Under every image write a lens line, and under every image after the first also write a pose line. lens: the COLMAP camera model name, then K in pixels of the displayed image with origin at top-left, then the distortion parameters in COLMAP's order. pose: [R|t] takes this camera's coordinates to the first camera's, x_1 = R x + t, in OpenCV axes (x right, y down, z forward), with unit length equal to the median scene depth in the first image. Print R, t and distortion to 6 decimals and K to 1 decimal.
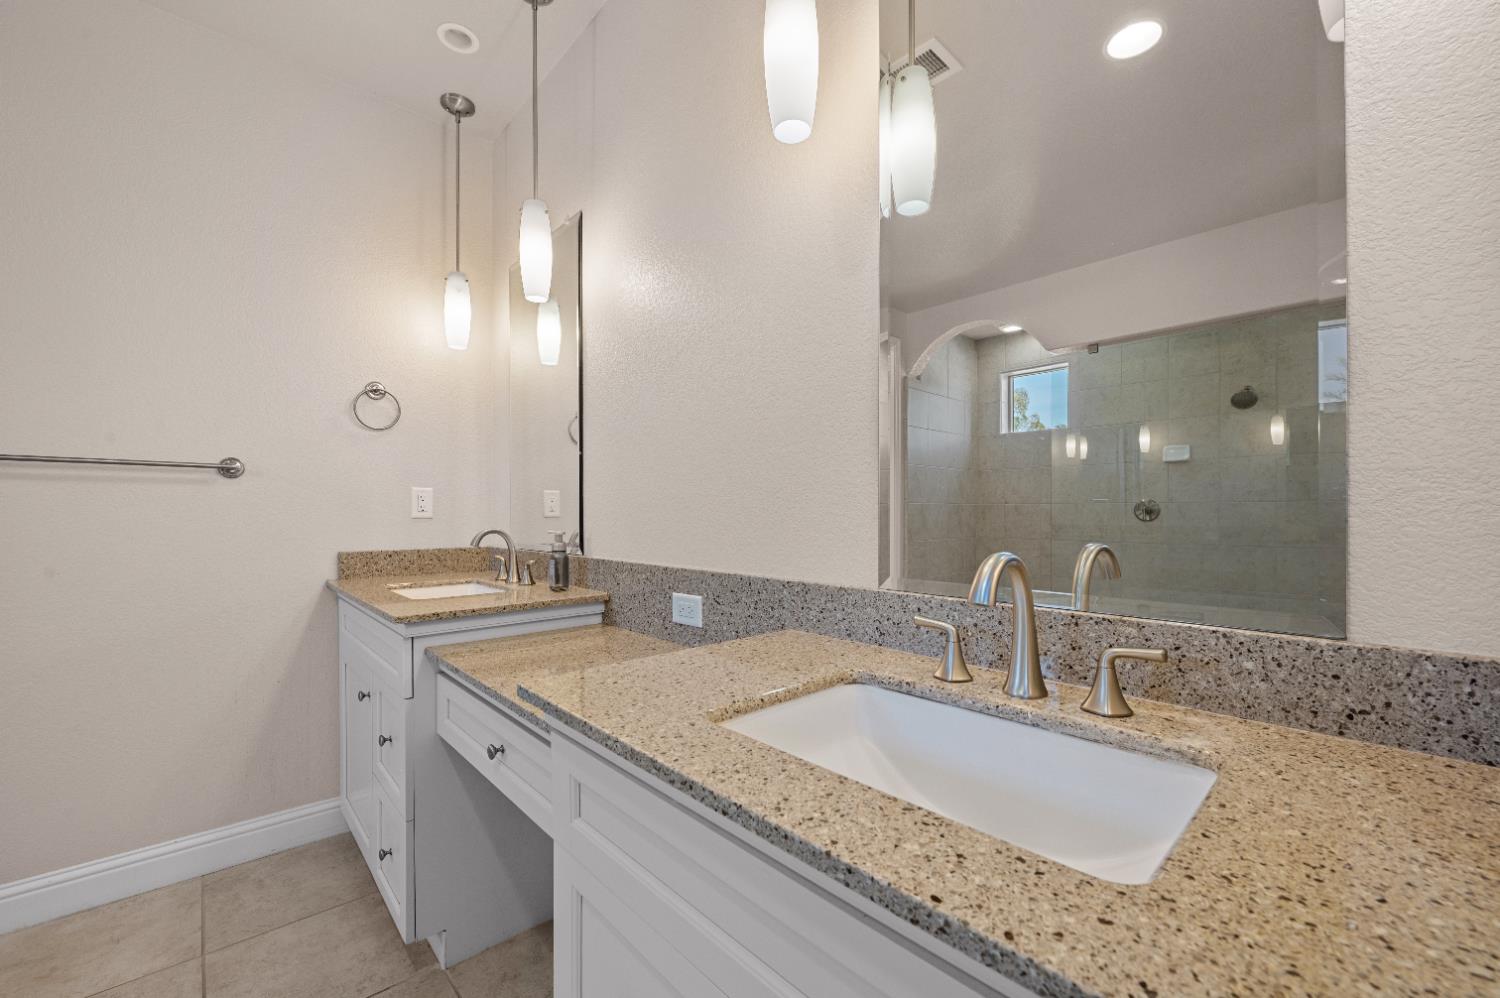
lens RADIAL K [[604.9, 0, 755.1], [0, 604.9, 513.2], [0, 0, 1]] dist [-0.003189, -0.000566]
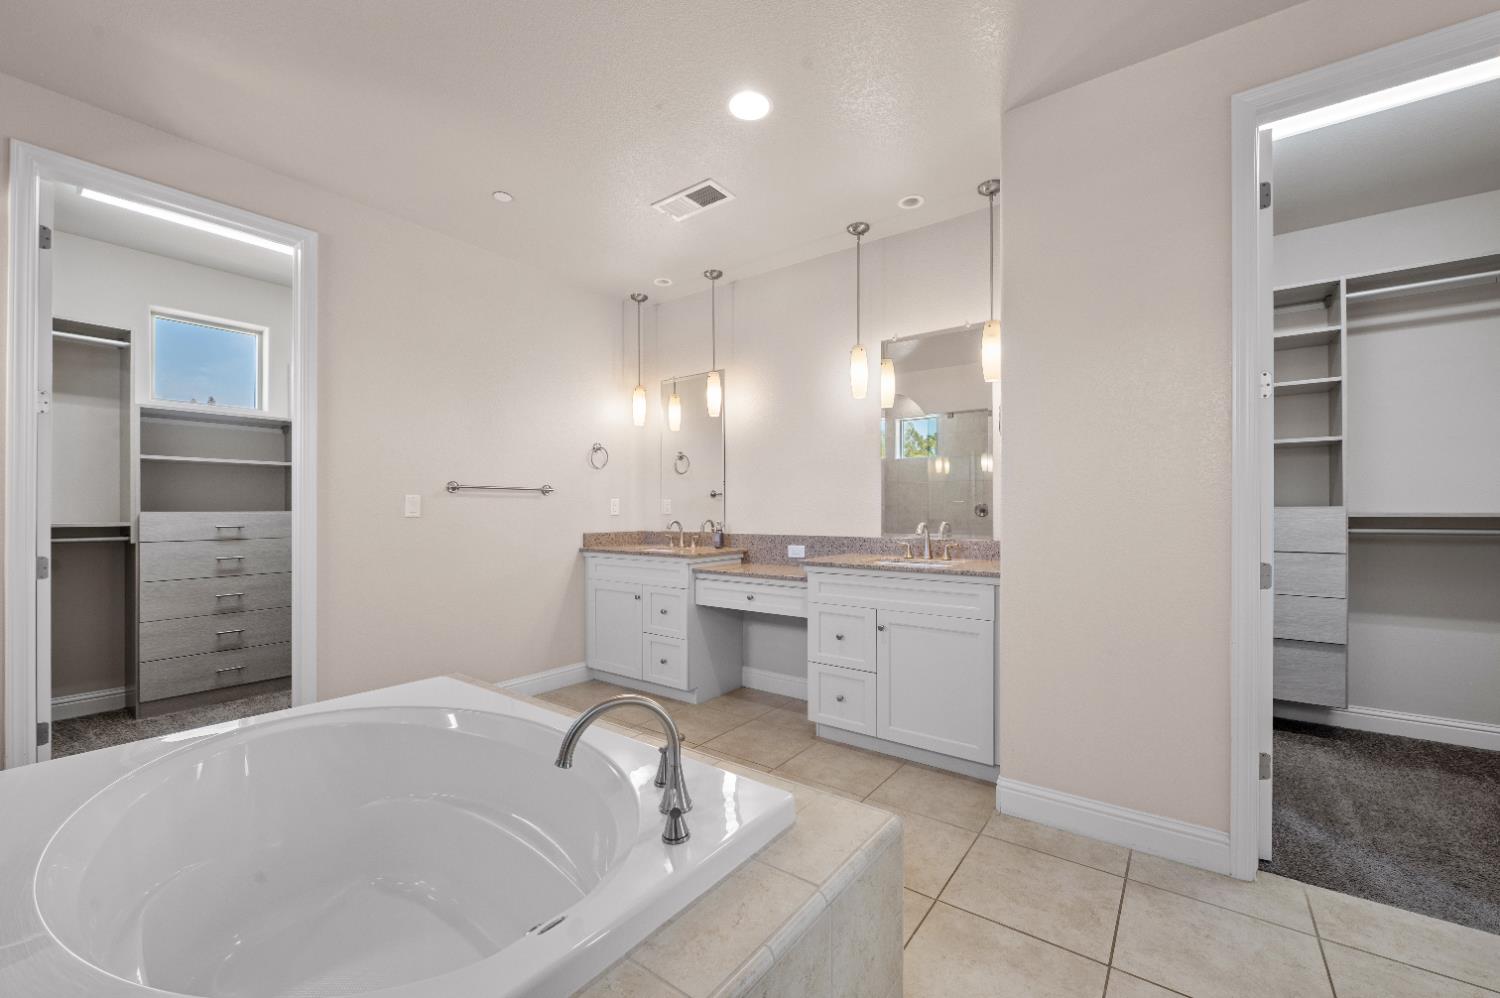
lens RADIAL K [[604.9, 0, 755.1], [0, 604.9, 513.2], [0, 0, 1]] dist [-0.003189, -0.000566]
pose [[0.982651, -0.001610, 0.185459, -0.597179], [0.000796, 0.999990, 0.004465, -0.007819], [-0.185464, -0.004240, 0.982642, -1.143415]]
